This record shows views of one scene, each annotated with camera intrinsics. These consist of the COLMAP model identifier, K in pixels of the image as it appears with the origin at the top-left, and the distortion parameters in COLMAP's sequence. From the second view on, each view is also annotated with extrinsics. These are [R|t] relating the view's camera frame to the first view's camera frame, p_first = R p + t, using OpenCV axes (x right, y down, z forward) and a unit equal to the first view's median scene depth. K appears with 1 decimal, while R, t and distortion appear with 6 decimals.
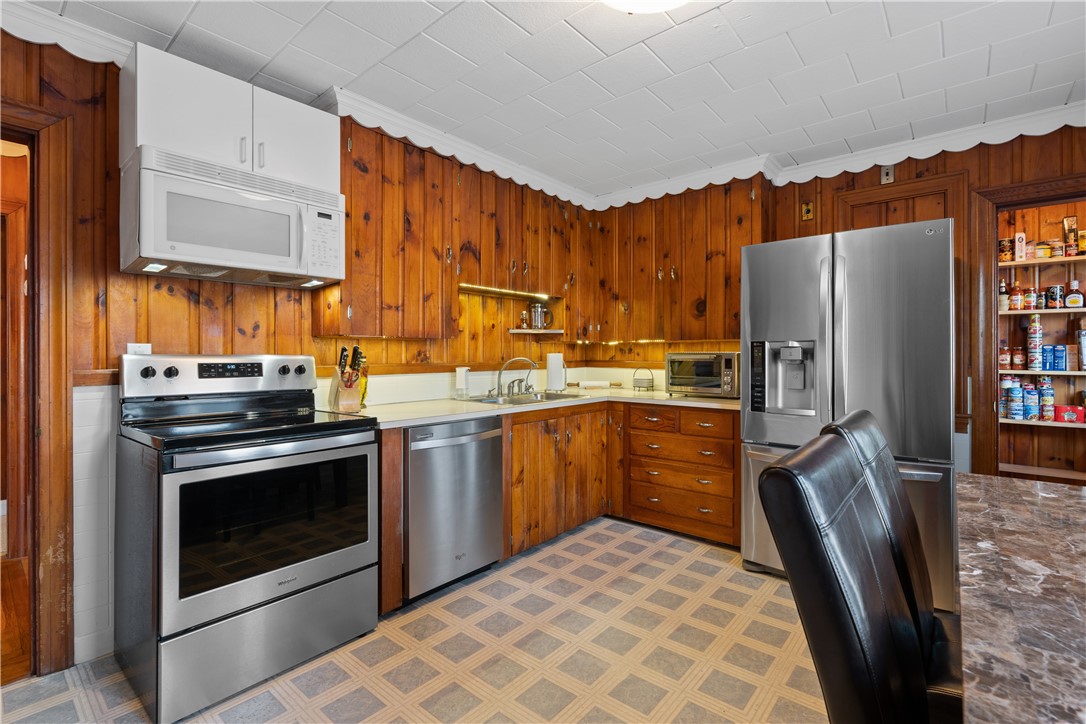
lens RADIAL K [[493.5, 0, 545.5], [0, 493.5, 359.2], [0, 0, 1]] dist [-0.002235, 0.000284]
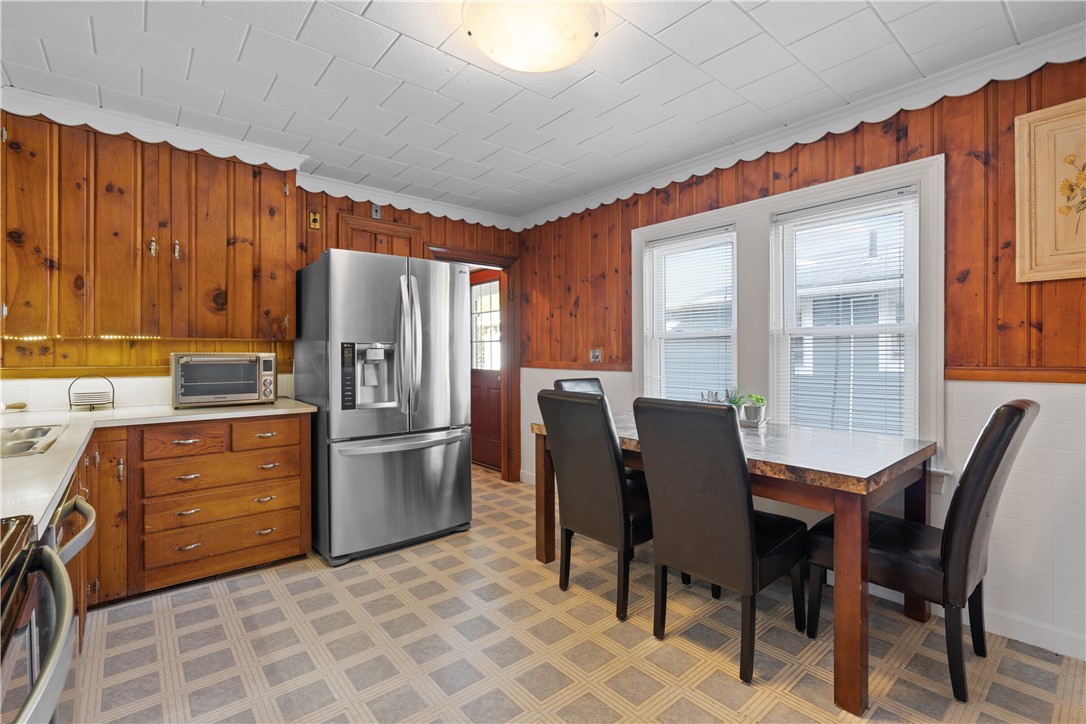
lens RADIAL K [[500.8, 0, 528.4], [0, 500.8, 361.5], [0, 0, 1]] dist [-0.001236, -0.000086]
pose [[0.183394, -0.016721, 0.982897, -0.460367], [0.013444, 0.999804, 0.014500, -0.005553], [-0.982948, 0.010555, 0.183583, 0.359662]]
